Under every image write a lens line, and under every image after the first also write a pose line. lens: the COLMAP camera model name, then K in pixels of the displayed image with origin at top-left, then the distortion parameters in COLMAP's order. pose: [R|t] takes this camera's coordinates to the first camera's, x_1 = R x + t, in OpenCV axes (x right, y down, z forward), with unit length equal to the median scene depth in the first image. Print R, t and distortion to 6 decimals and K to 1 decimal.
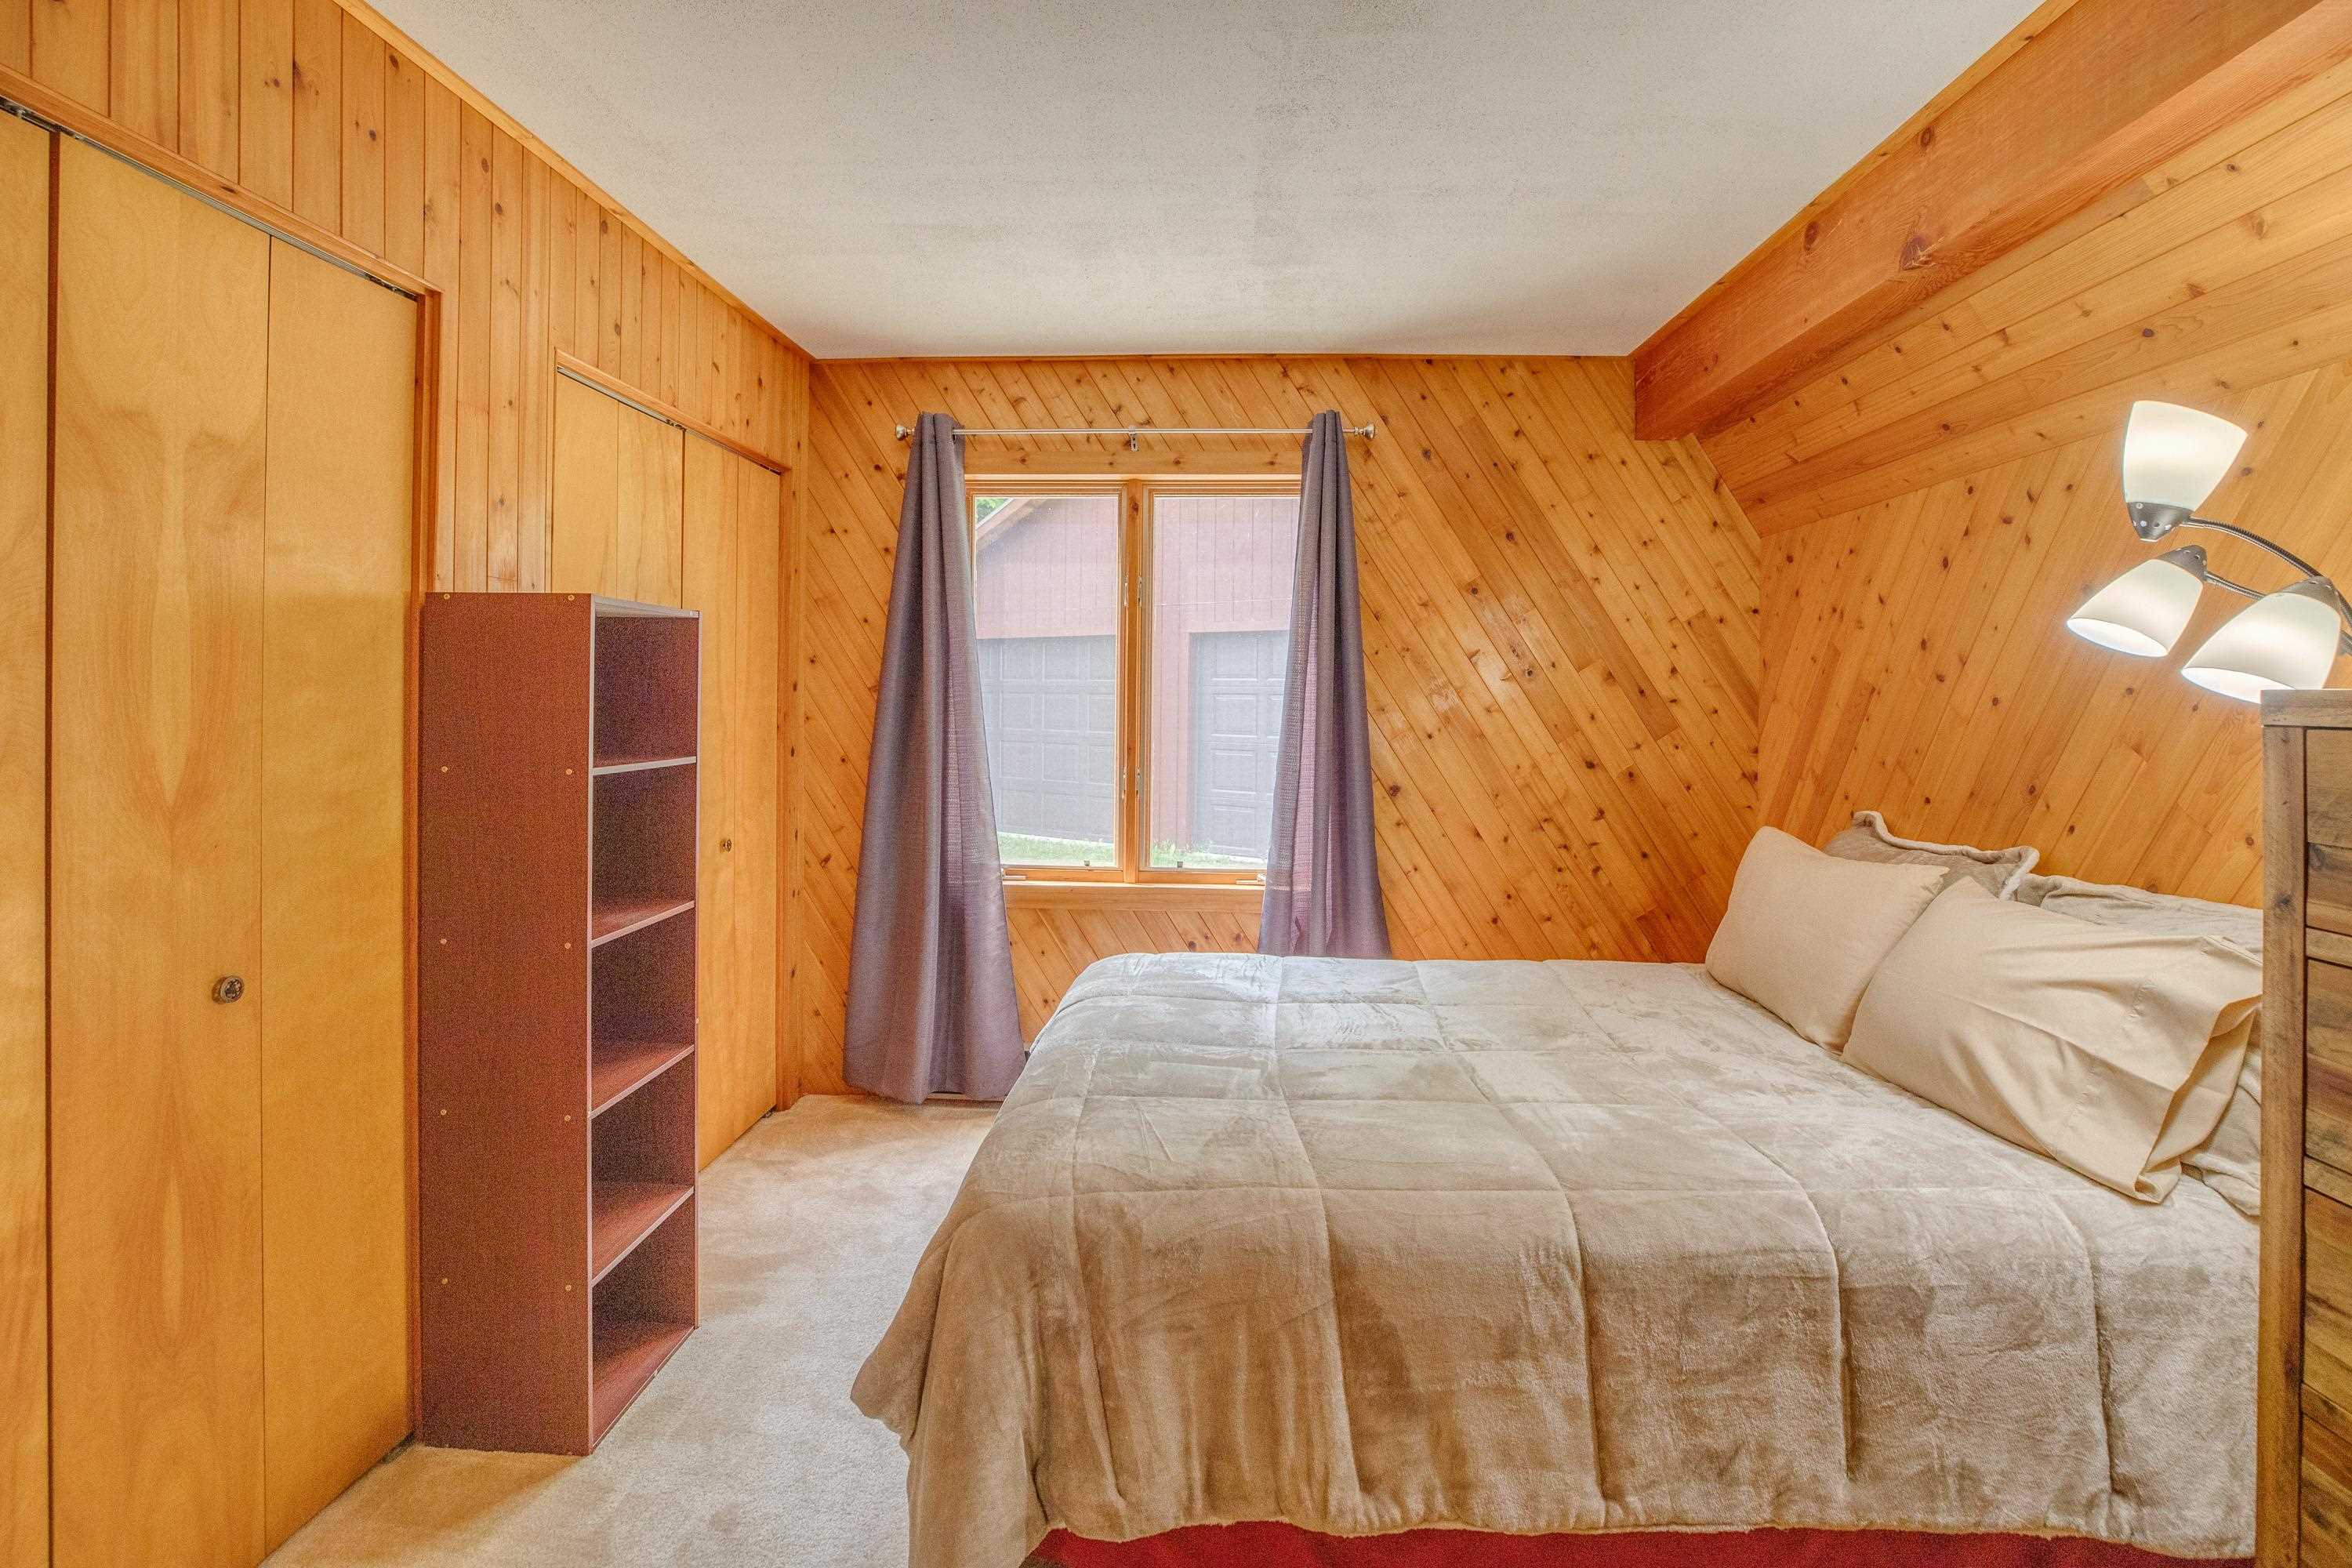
lens RADIAL K [[1101.9, 0, 1181.3], [0, 1101.9, 725.5], [0, 0, 1]] dist [-0.042718, 0.012161]
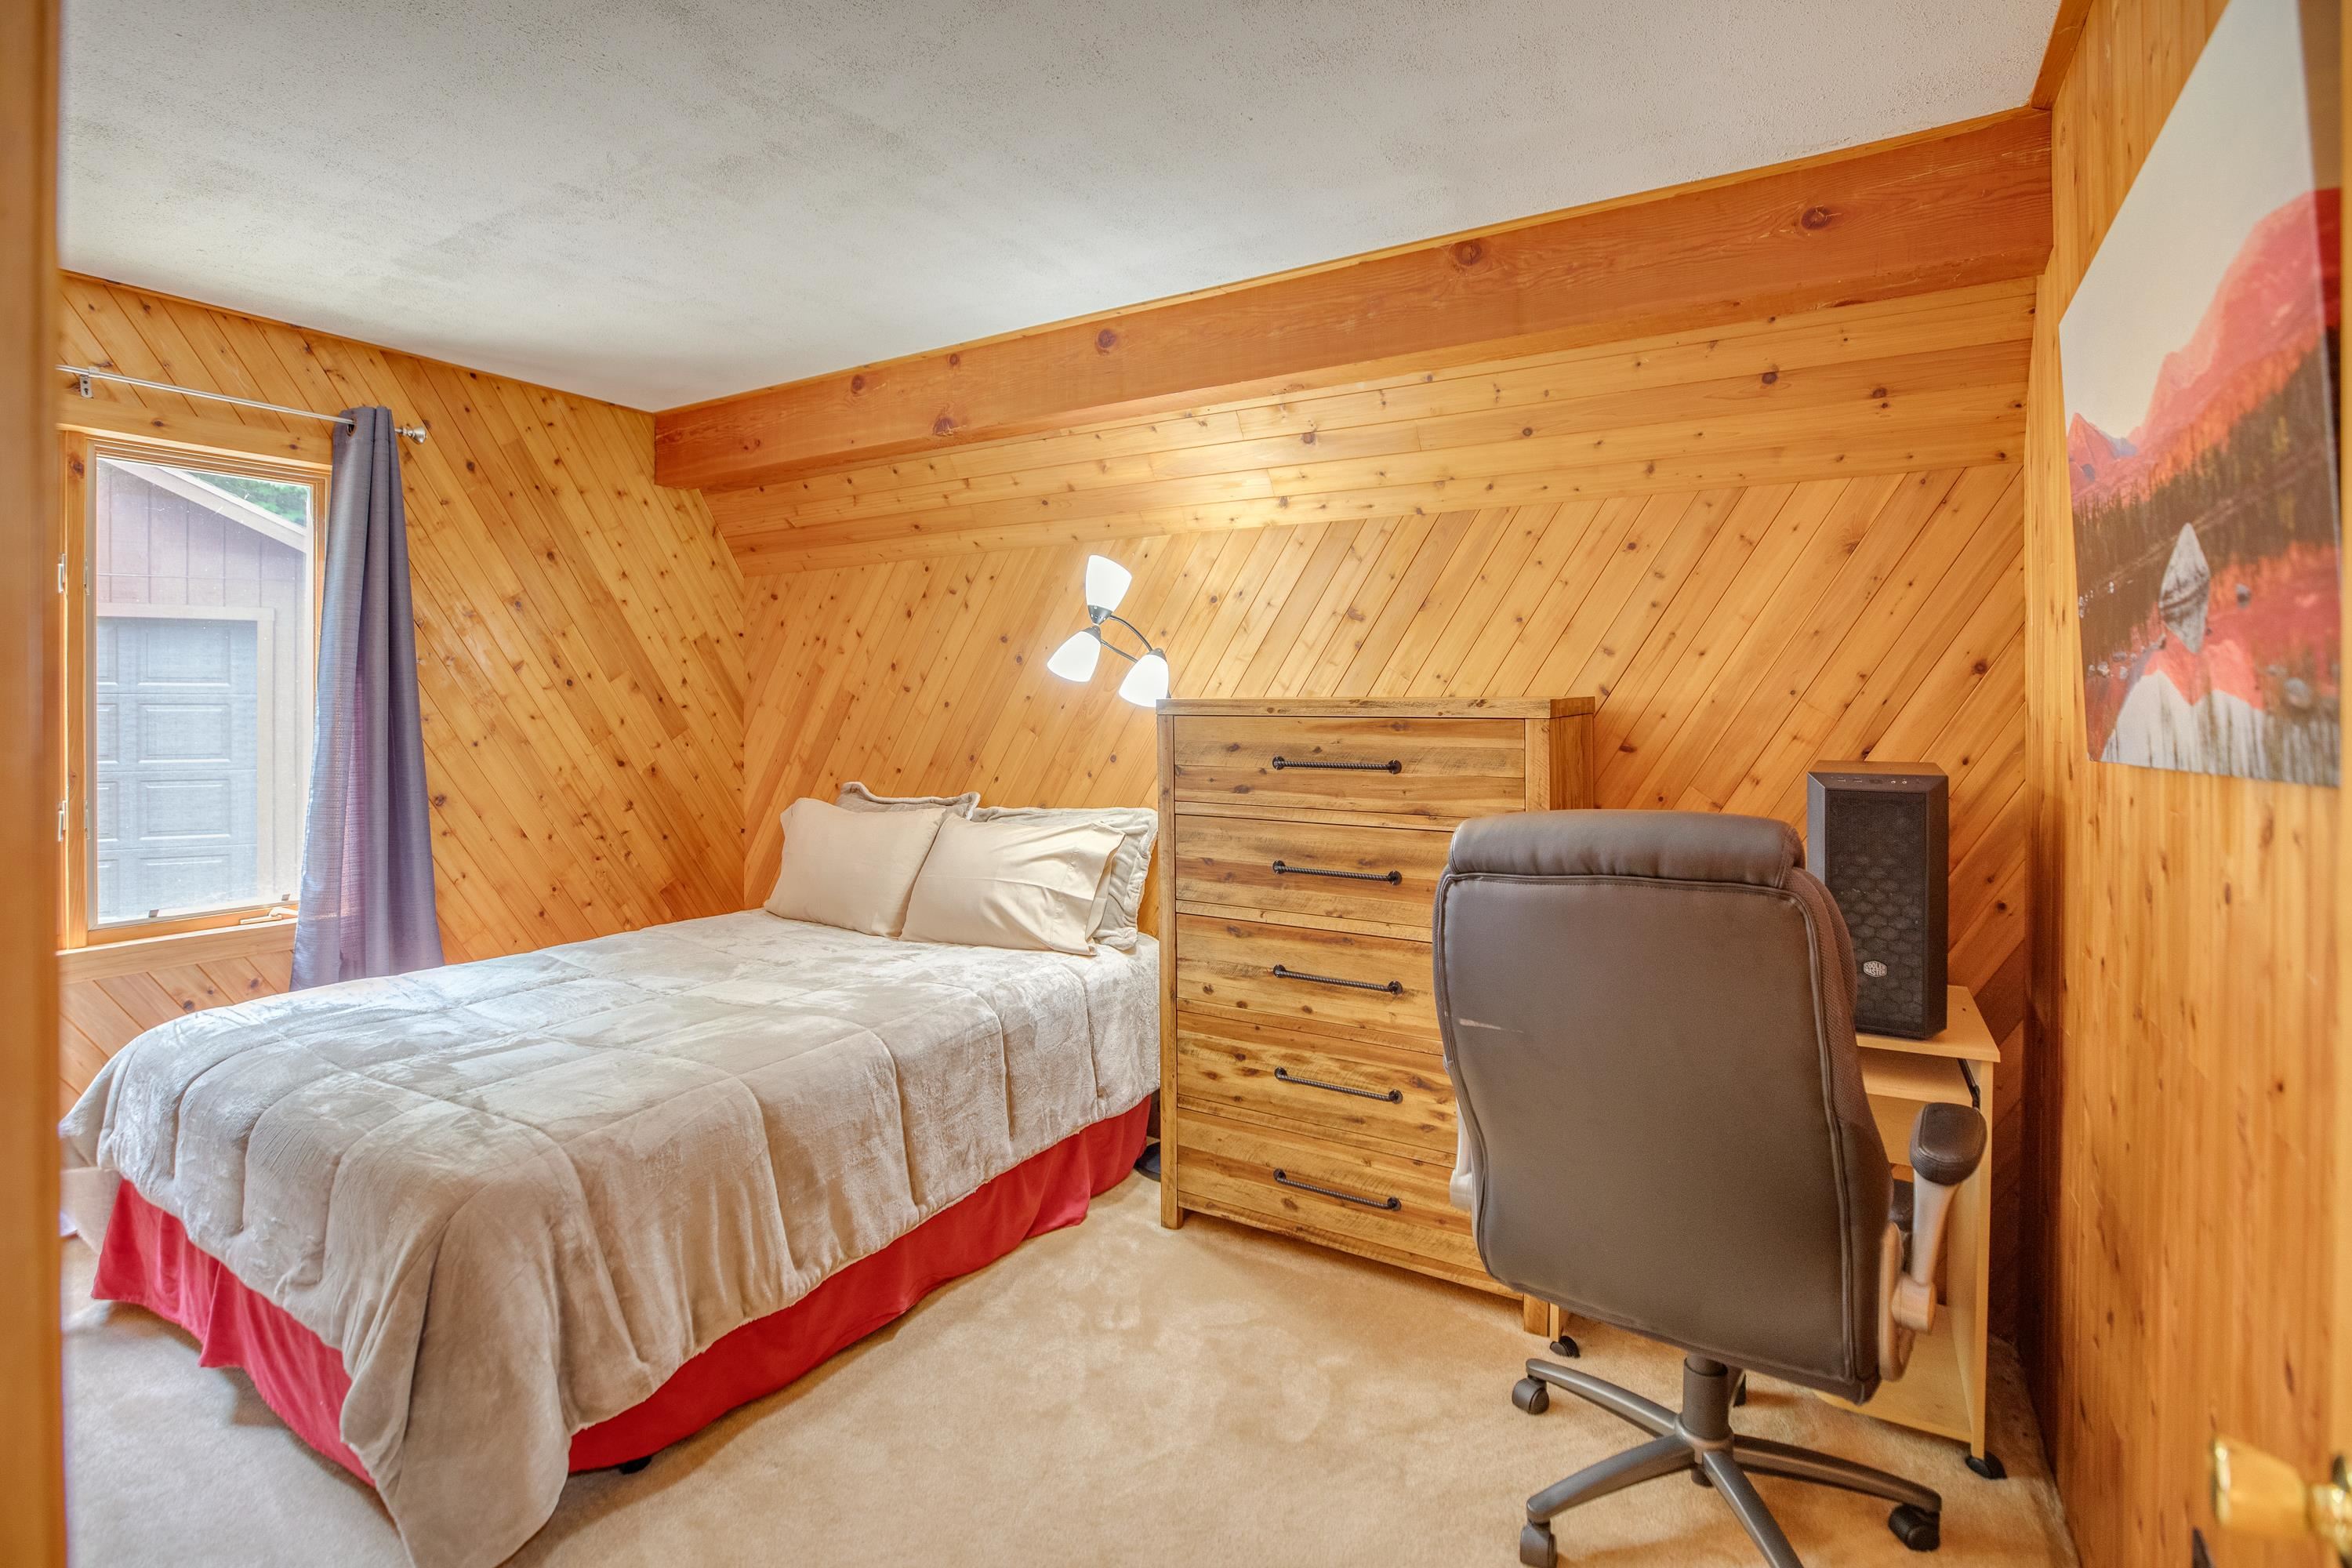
lens RADIAL K [[1076.0, 0, 1176.1], [0, 1076.0, 772.3], [0, 0, 1]] dist [-0.042295, 0.012244]
pose [[0.479492, -0.064216, 0.875194, -0.403880], [0.027482, 0.997929, 0.058165, -0.004229], [-0.877116, -0.003838, 0.480263, -0.052856]]
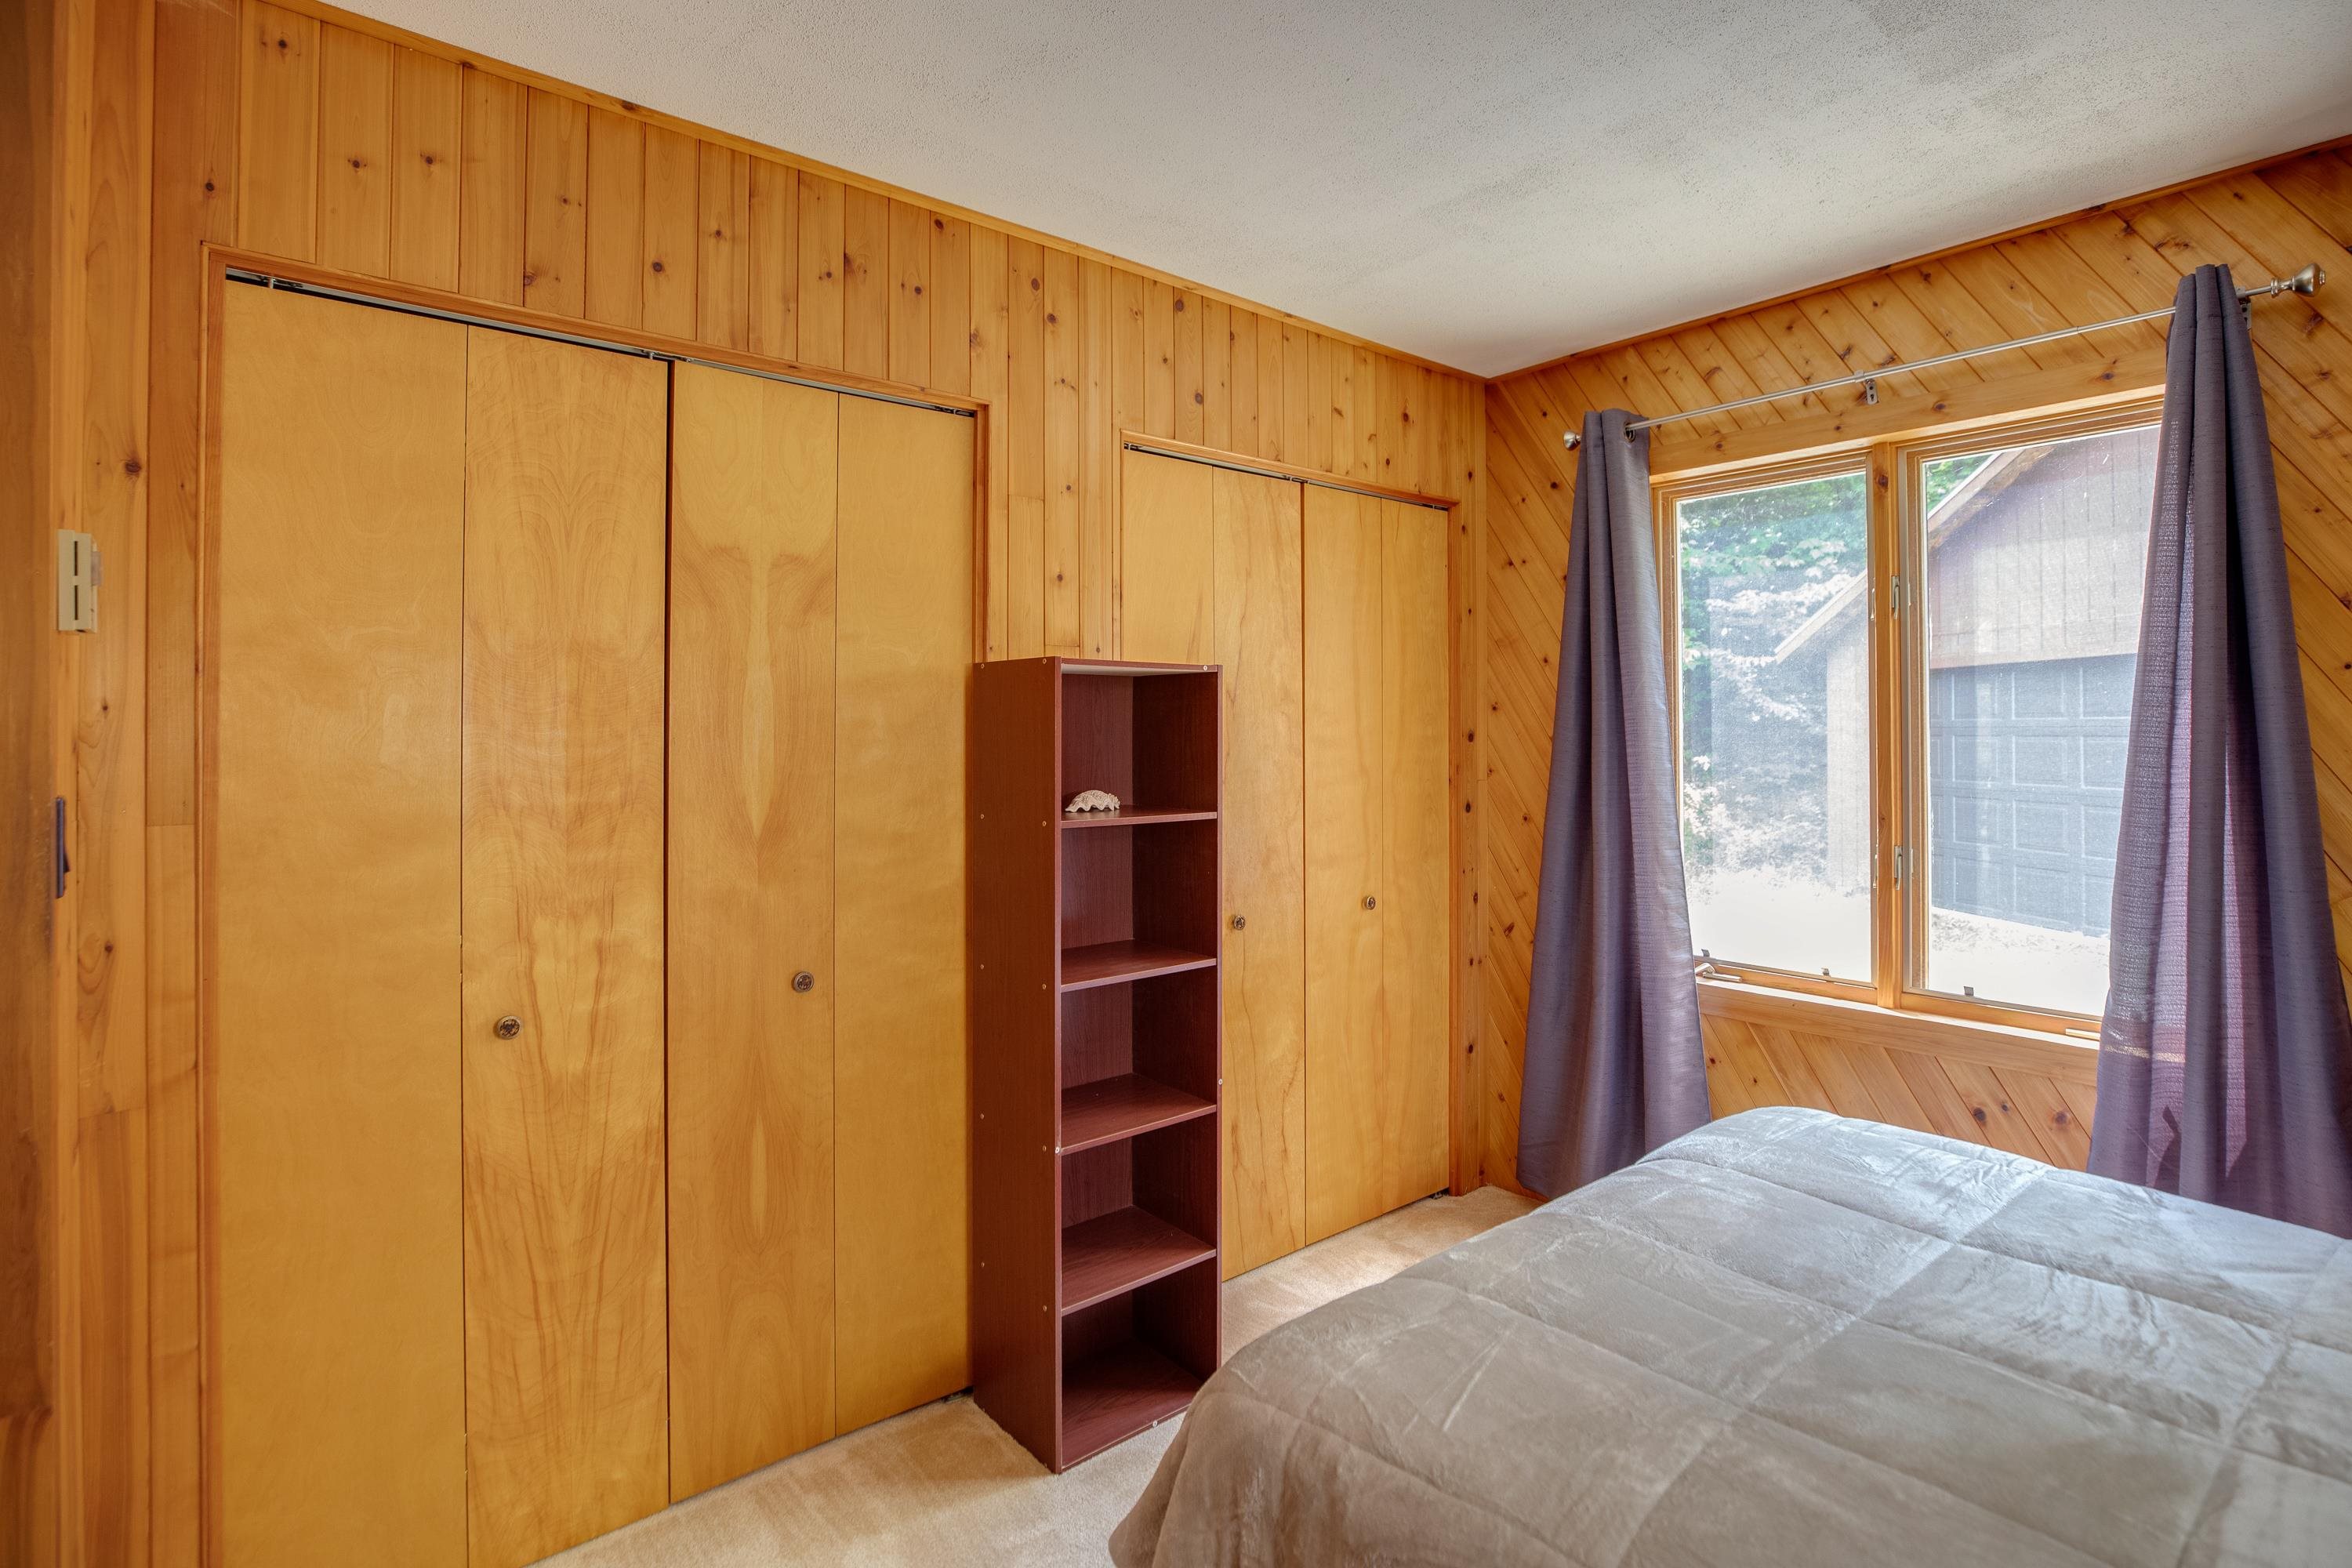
lens RADIAL K [[1132.9, 0, 1184.8], [0, 1132.9, 739.1], [0, 0, 1]] dist [-0.047462, 0.015159]
pose [[0.678280, -0.009352, -0.734744, 0.219952], [-0.011496, 0.999662, -0.023337, -0.010265], [0.734714, 0.024276, 0.677943, 0.217692]]
